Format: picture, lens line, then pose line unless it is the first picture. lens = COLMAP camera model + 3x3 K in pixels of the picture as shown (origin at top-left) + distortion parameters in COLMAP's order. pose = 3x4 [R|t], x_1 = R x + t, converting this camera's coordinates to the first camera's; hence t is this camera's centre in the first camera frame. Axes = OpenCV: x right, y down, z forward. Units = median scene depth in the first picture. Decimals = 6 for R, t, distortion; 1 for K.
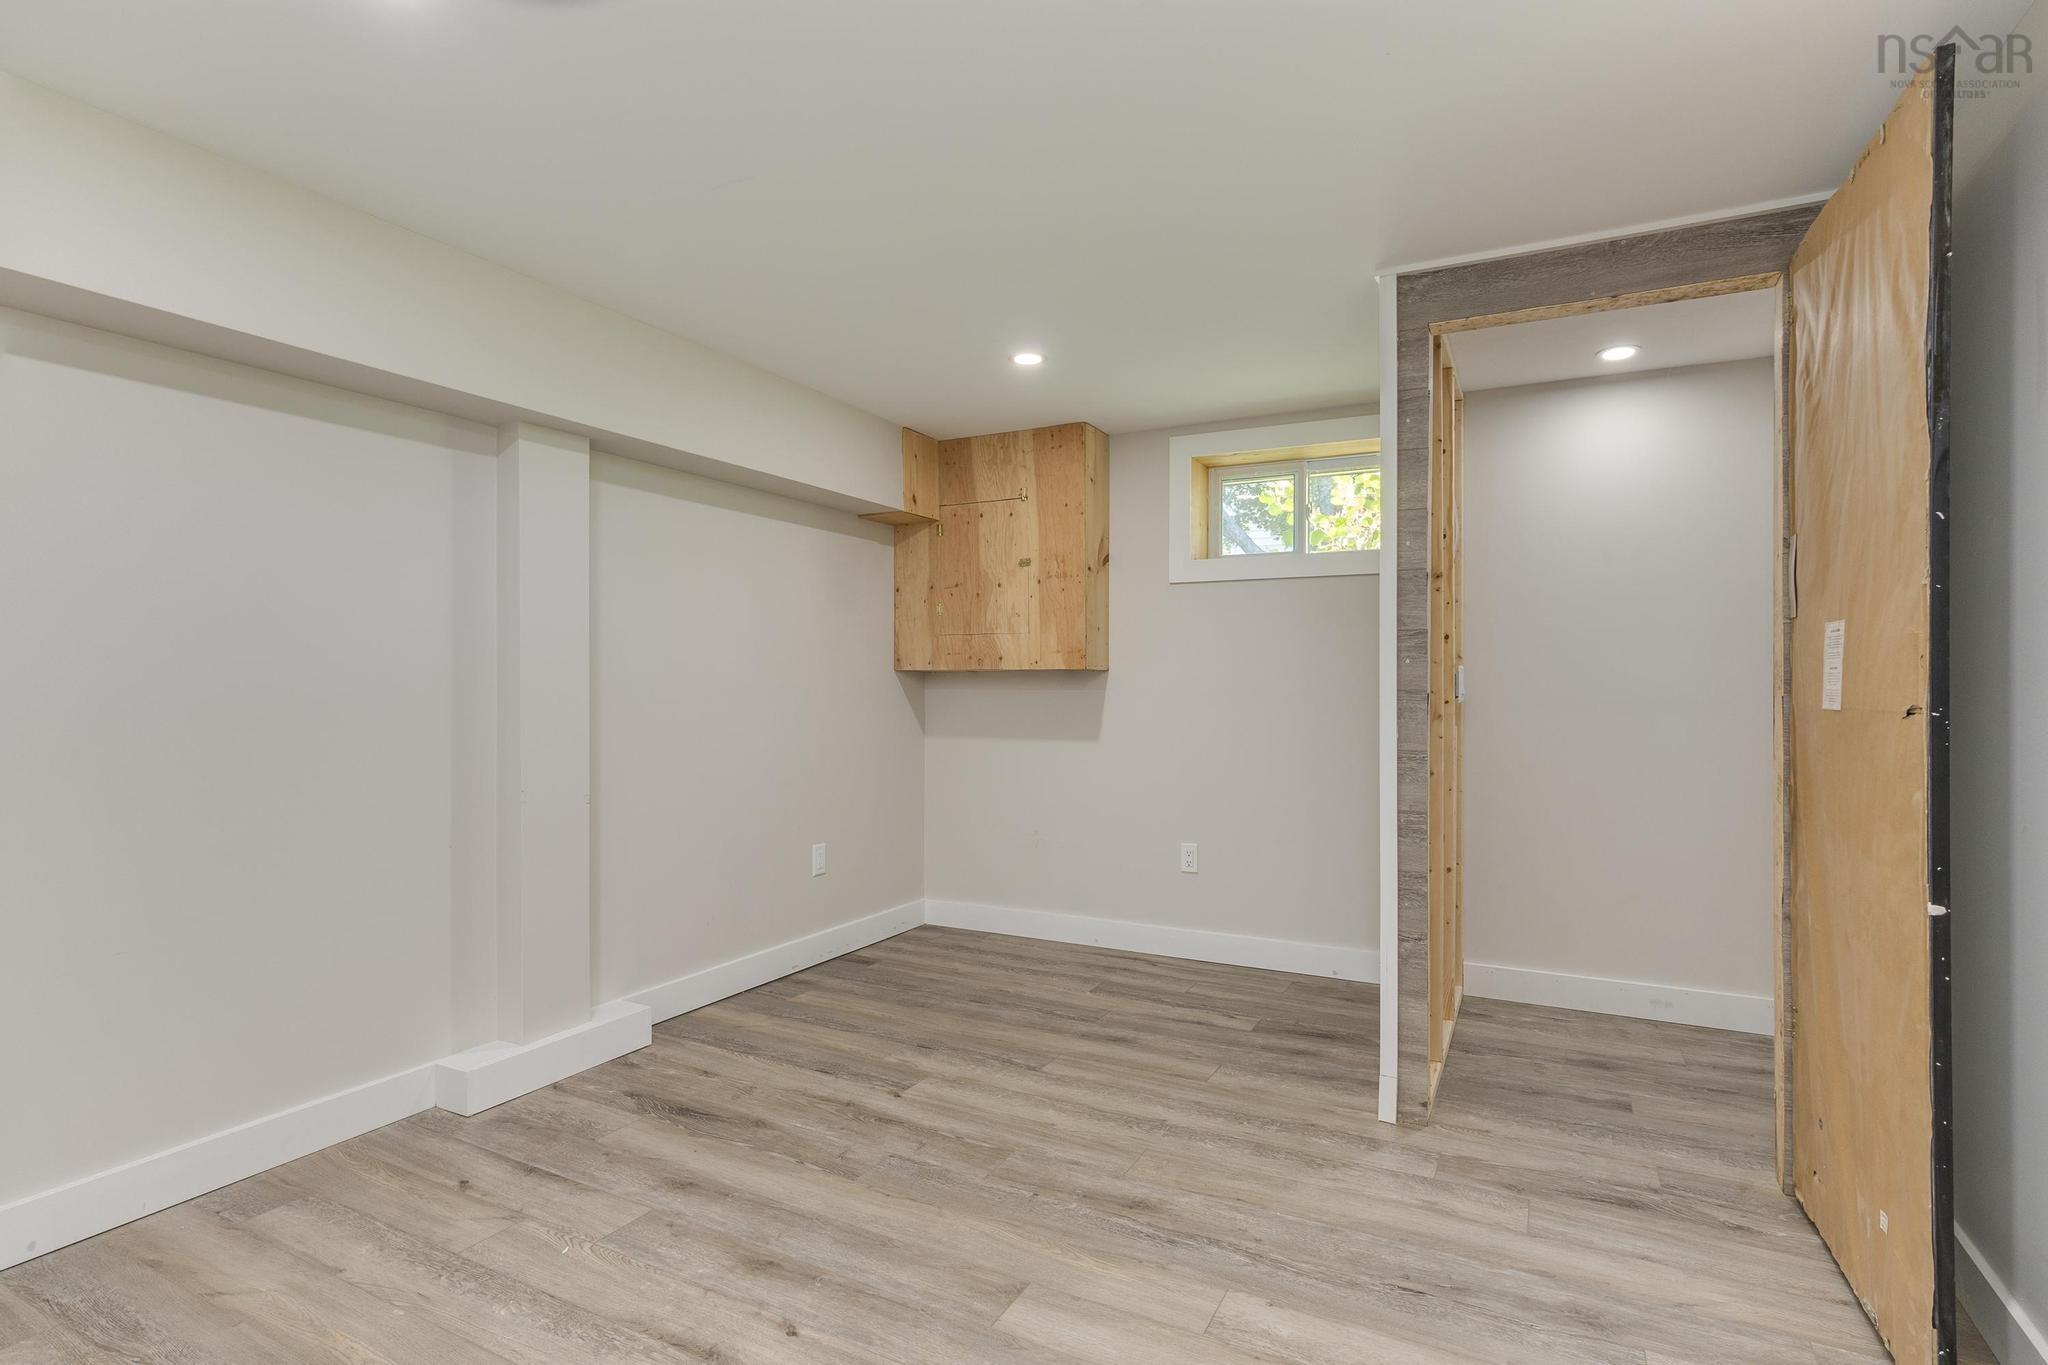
lens RADIAL K [[1021.6, 0, 1005.7], [0, 1021.6, 687.7], [0, 0, 1]] dist [-0.005814, 0.003268]
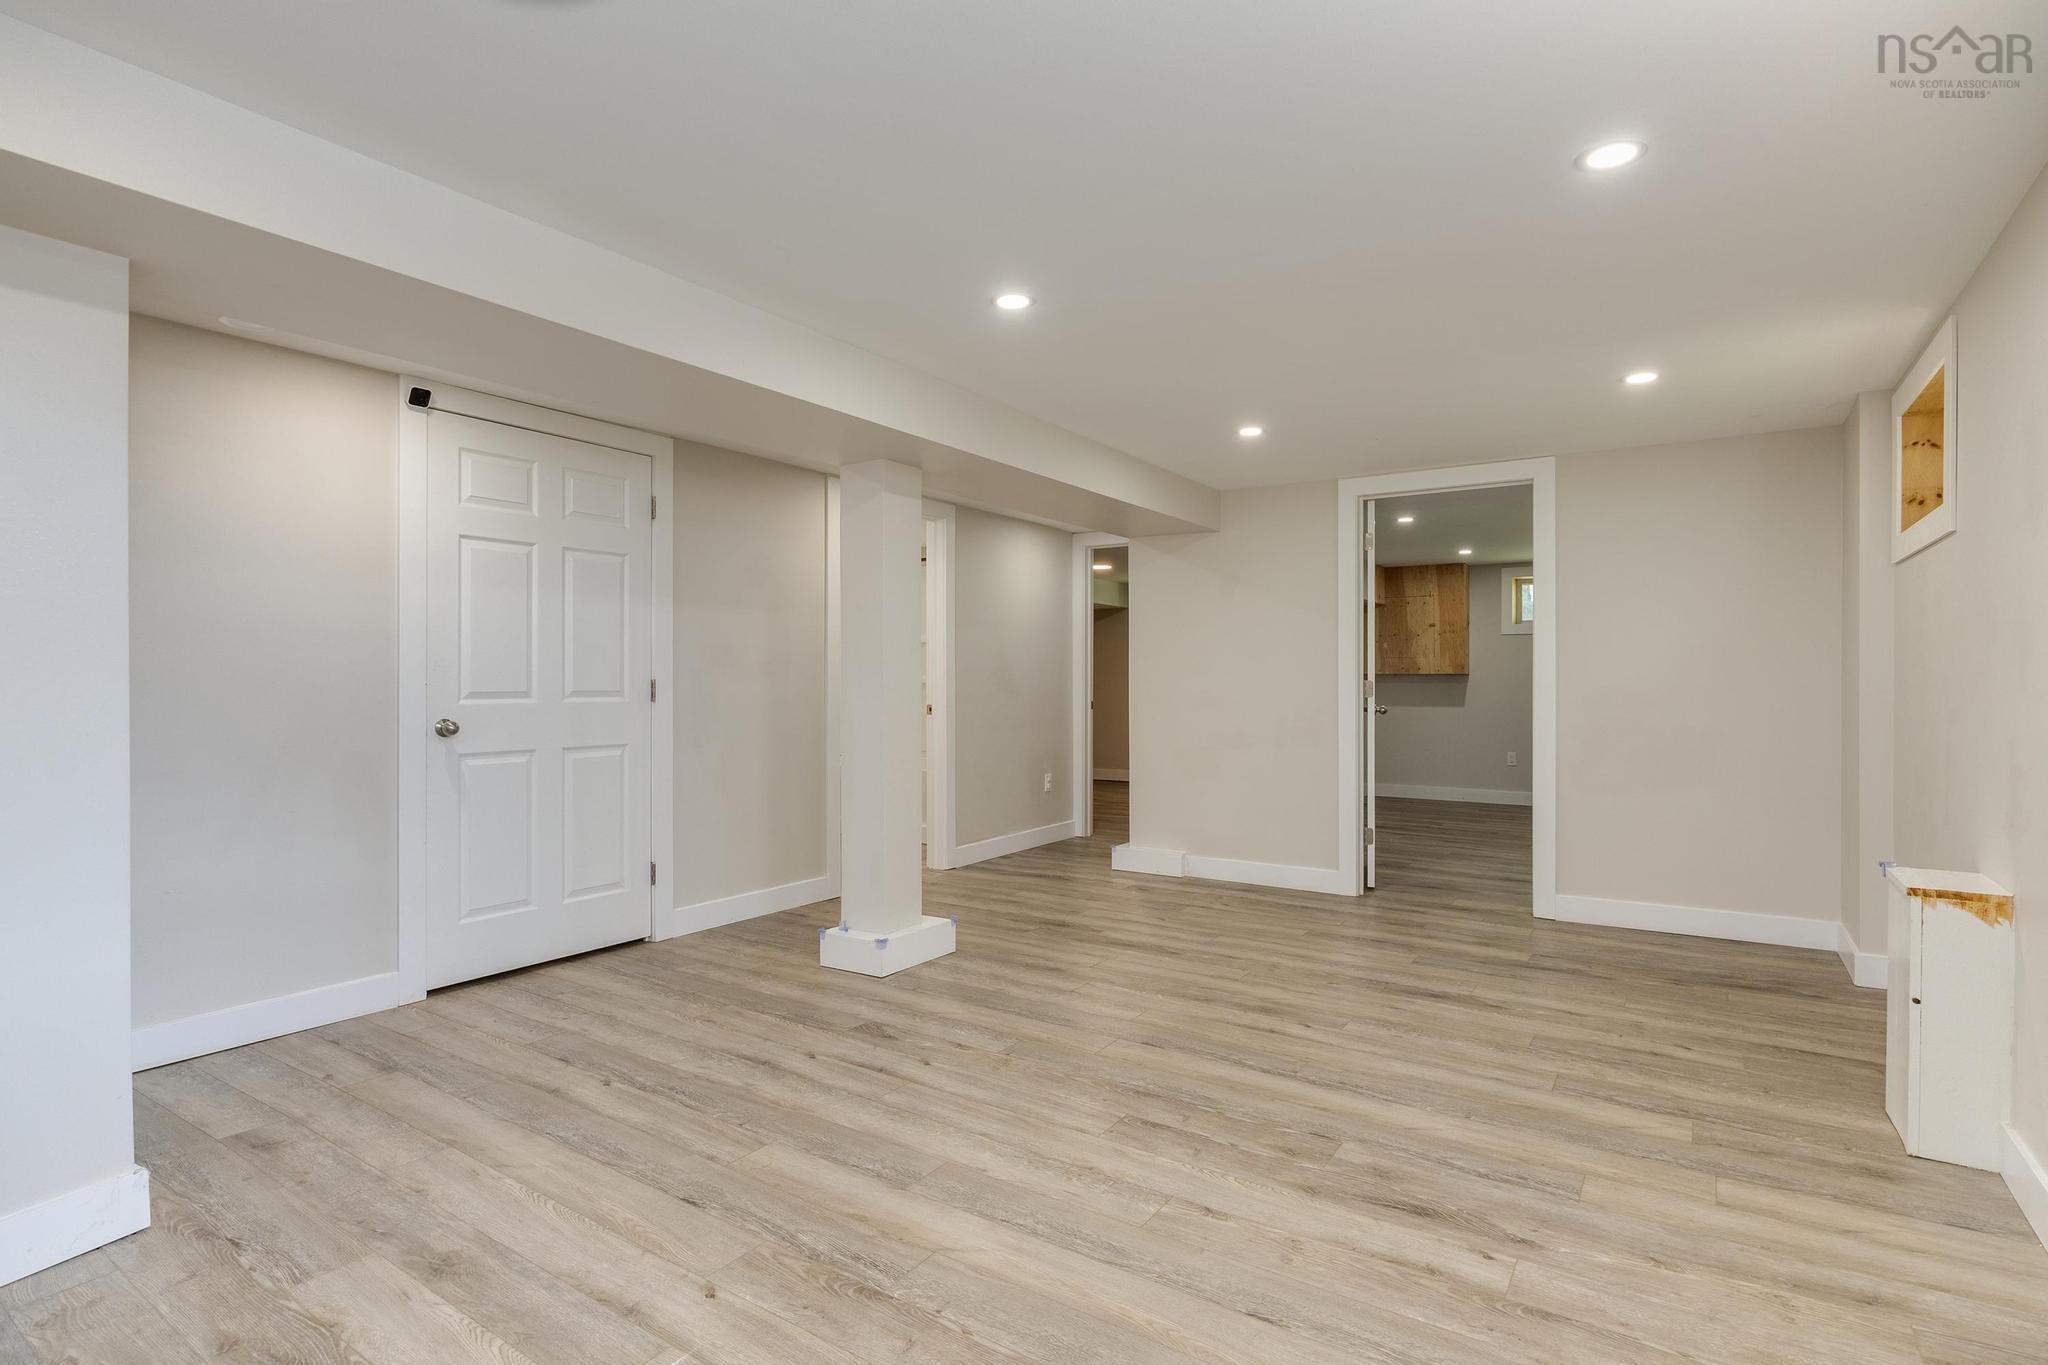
lens RADIAL K [[1021.6, 0, 1016.0], [0, 1021.6, 679.4], [0, 0, 1]] dist [-0.005814, 0.003268]
pose [[0.993962, -0.005593, -0.109579, -0.991400], [0.005403, 0.999983, -0.002027, -0.010442], [0.109589, 0.001422, 0.993976, -2.009109]]
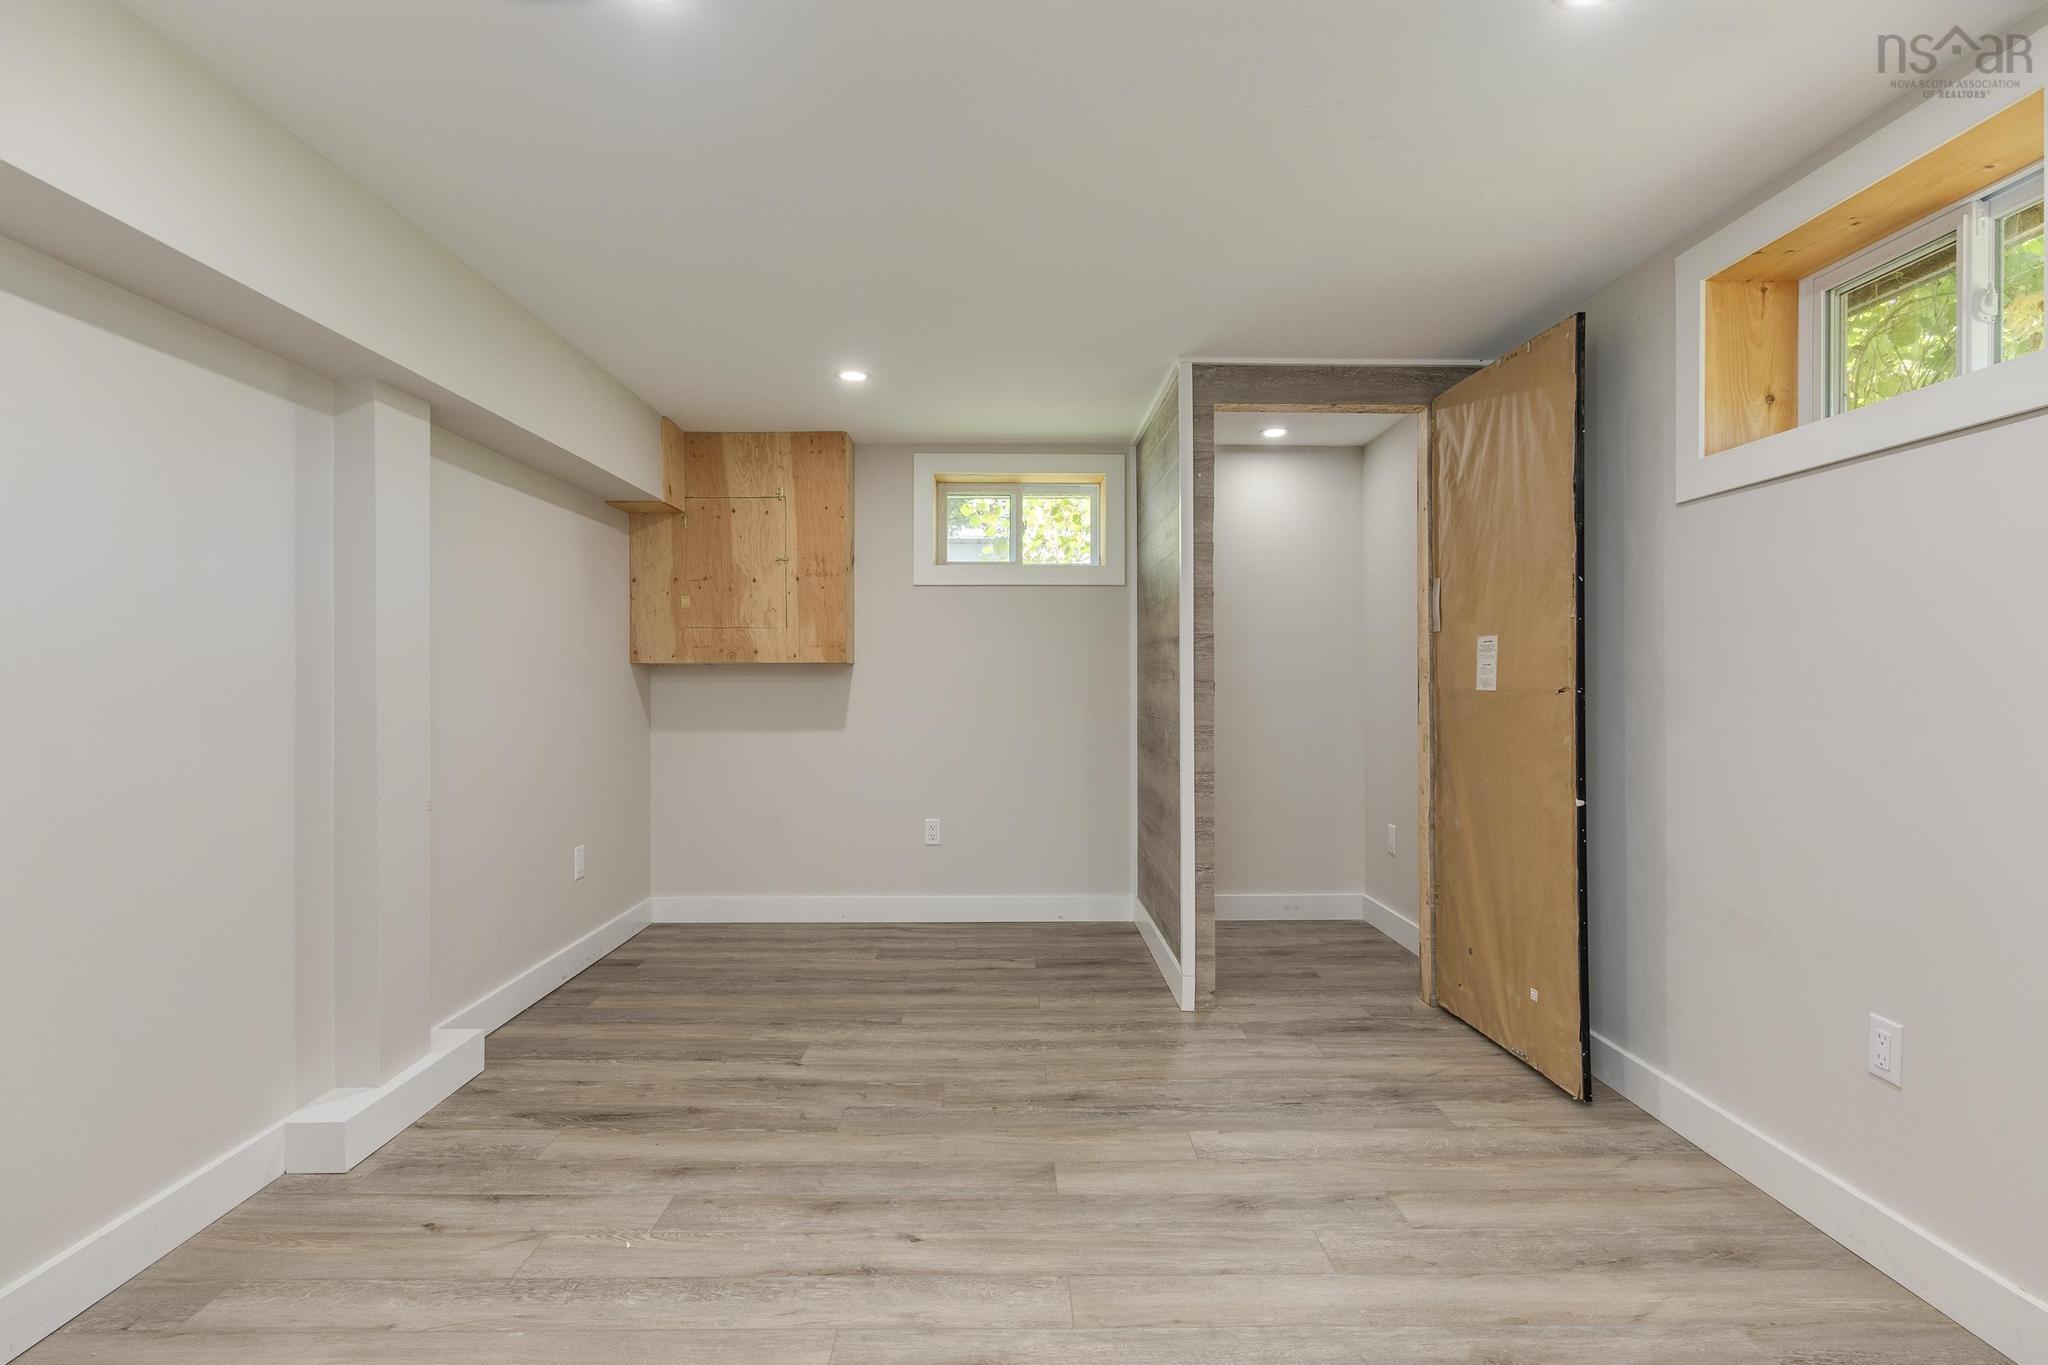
lens RADIAL K [[1021.6, 0, 1022.0], [0, 1021.6, 680.6], [0, 0, 1]] dist [-0.005814, 0.003268]
pose [[0.877911, -0.004867, 0.478798, -0.416877], [0.004755, 0.999988, 0.001445, 0.000166], [-0.478800, 0.001008, 0.877924, -0.044366]]
